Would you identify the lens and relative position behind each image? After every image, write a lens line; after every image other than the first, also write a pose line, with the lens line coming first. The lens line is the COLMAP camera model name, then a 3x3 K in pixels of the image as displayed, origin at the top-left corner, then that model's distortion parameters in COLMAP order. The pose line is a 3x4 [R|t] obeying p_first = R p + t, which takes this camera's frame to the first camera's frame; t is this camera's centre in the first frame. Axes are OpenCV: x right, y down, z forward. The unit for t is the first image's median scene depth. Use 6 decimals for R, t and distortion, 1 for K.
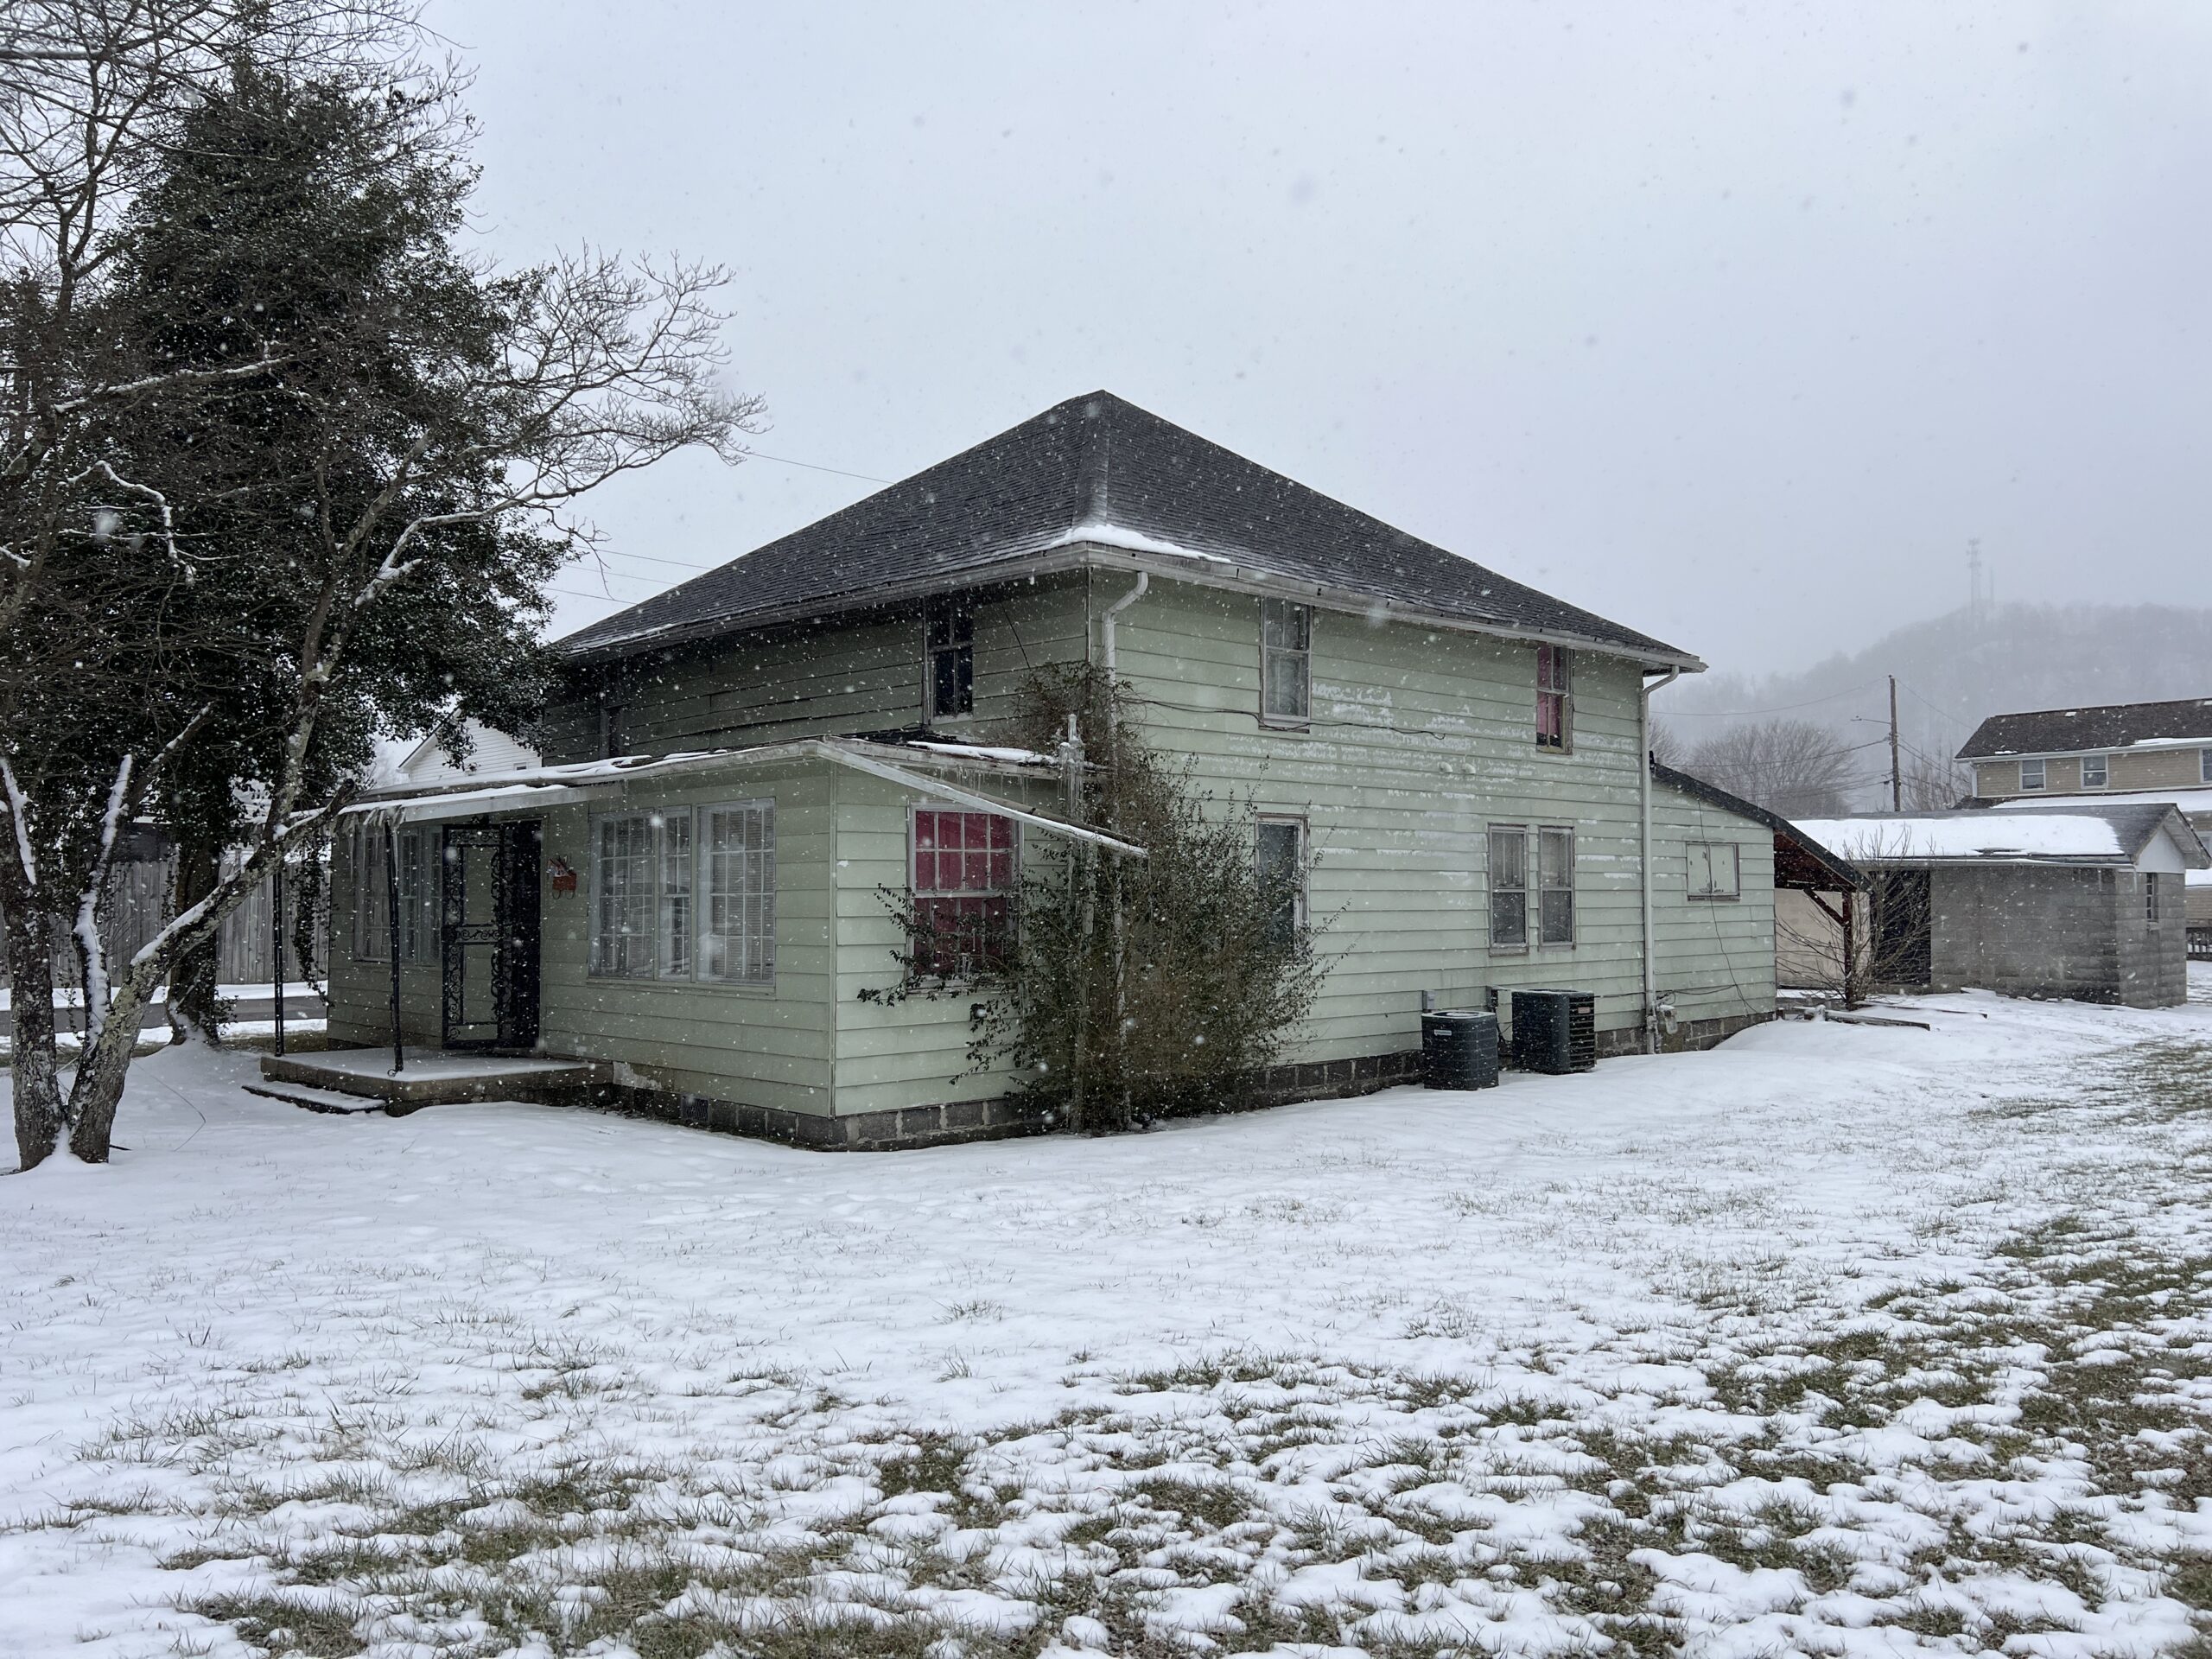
lens RADIAL K [[1677.2, 0, 1106.0], [0, 1677.2, 829.5], [0, 0, 1]] dist [0.061420, -0.041892]
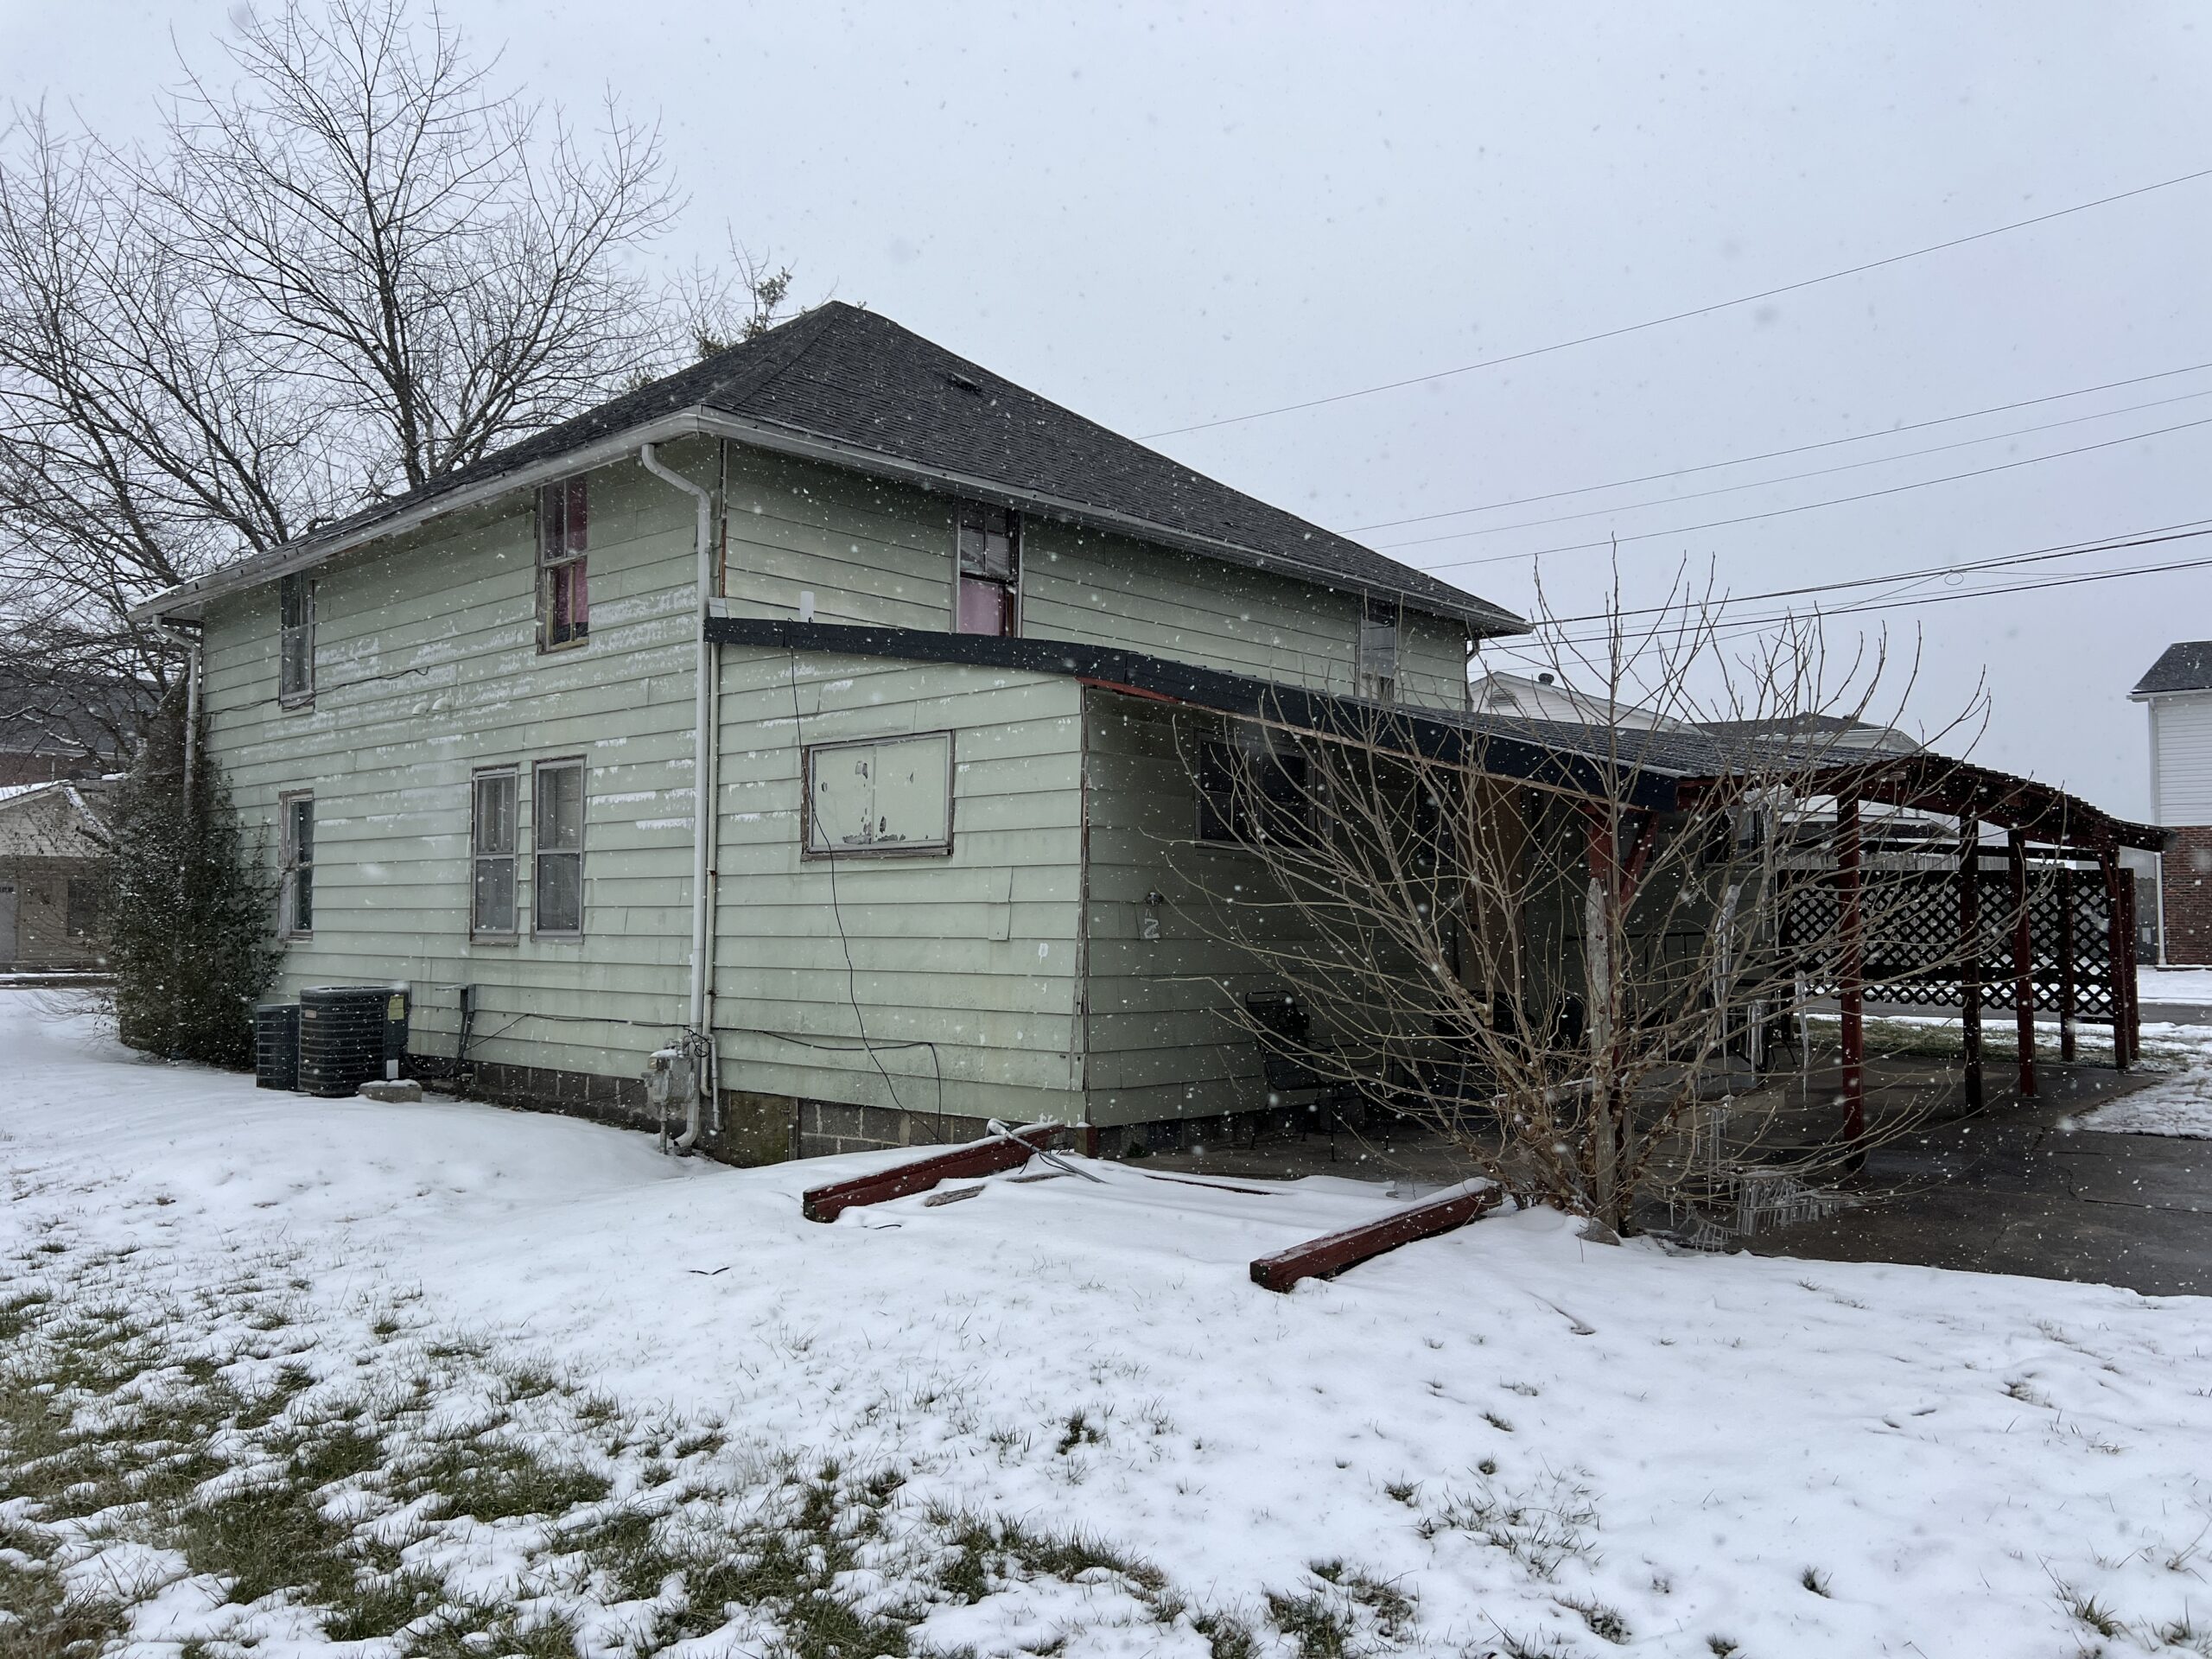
lens RADIAL K [[1677.2, 0, 1106.0], [0, 1677.2, 829.5], [0, 0, 1]] dist [0.061420, -0.041892]
pose [[0.057637, -0.053461, -0.996905, 0.961750], [0.032734, 0.998129, -0.051634, 0.069351], [0.997801, -0.029657, 0.059279, 1.190686]]
